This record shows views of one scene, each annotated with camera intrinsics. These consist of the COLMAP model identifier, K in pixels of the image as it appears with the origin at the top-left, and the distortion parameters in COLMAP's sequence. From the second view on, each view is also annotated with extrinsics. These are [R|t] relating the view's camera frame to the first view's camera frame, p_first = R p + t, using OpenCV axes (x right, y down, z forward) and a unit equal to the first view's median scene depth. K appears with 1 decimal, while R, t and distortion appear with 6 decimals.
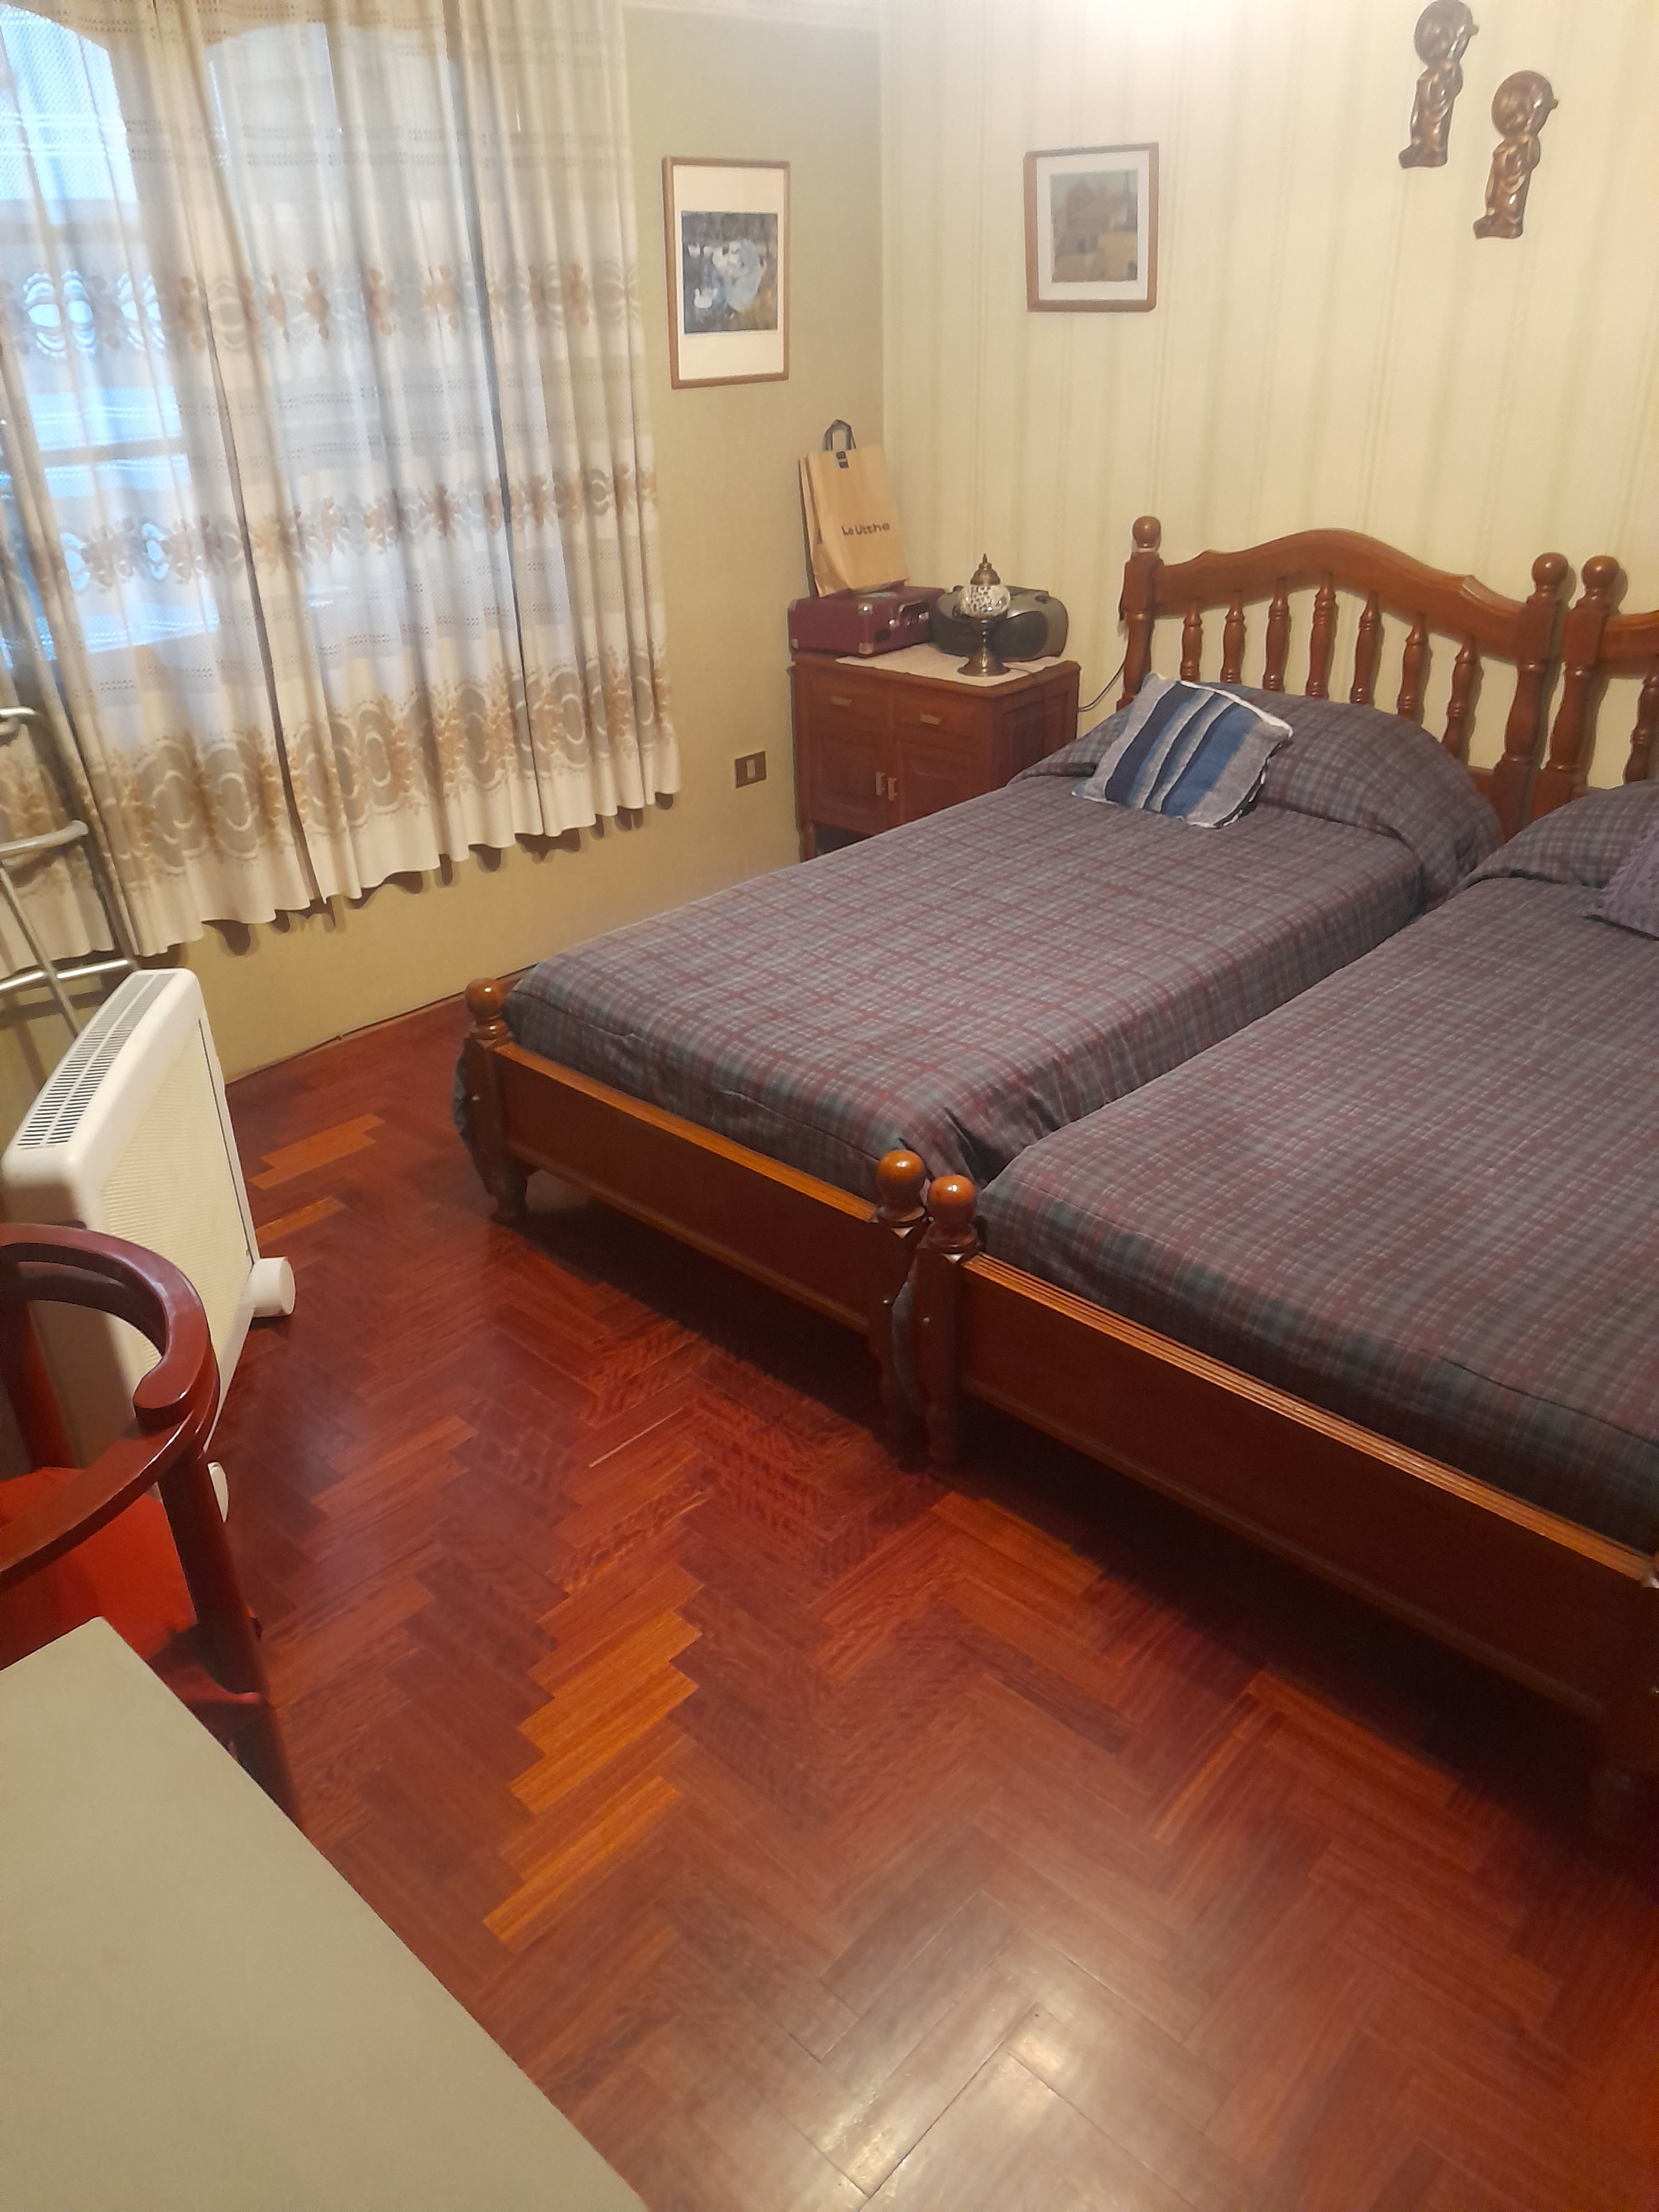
lens RADIAL K [[1629.8, 0, 831.8], [0, 1629.8, 1102.1], [0, 0, 1]] dist [0.028101, -0.004081]
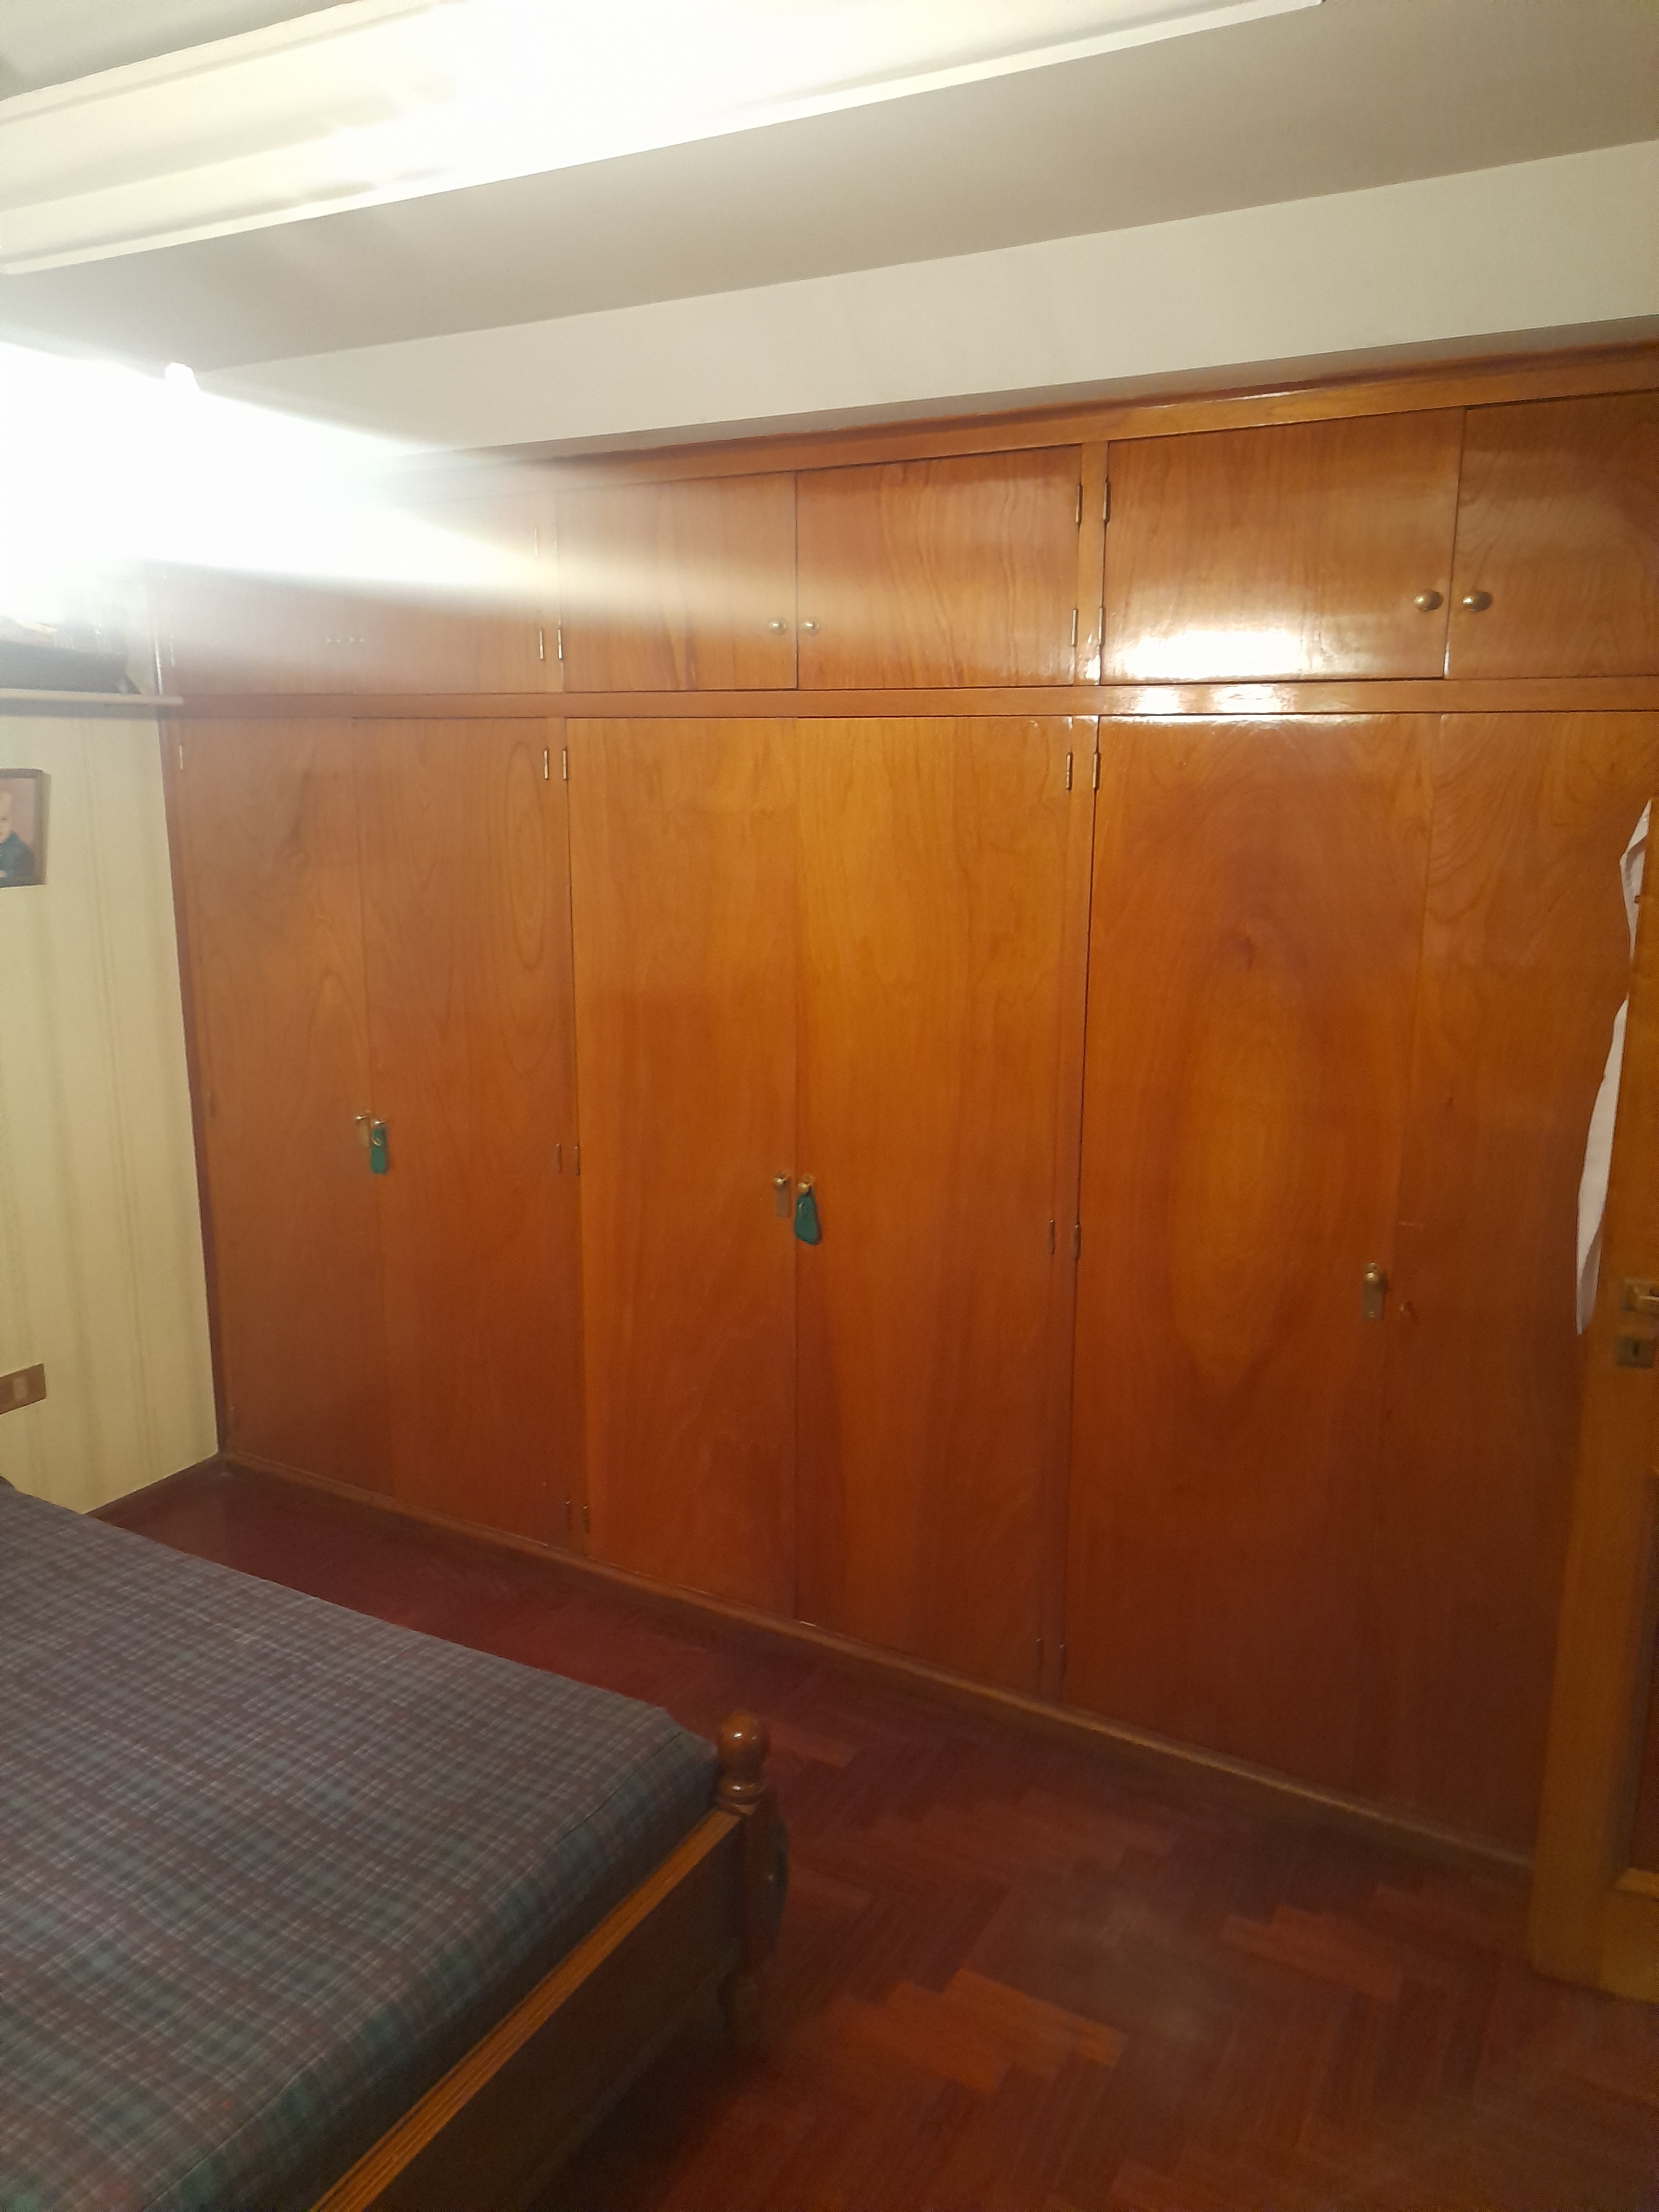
lens RADIAL K [[1629.8, 0, 832.4], [0, 1629.8, 1110.8], [0, 0, 1]] dist [0.028101, -0.004081]
pose [[-0.245282, -0.169825, 0.954461, -0.526000], [0.449285, 0.852512, 0.267145, -0.397220], [-0.859058, 0.494351, -0.132806, 0.705613]]
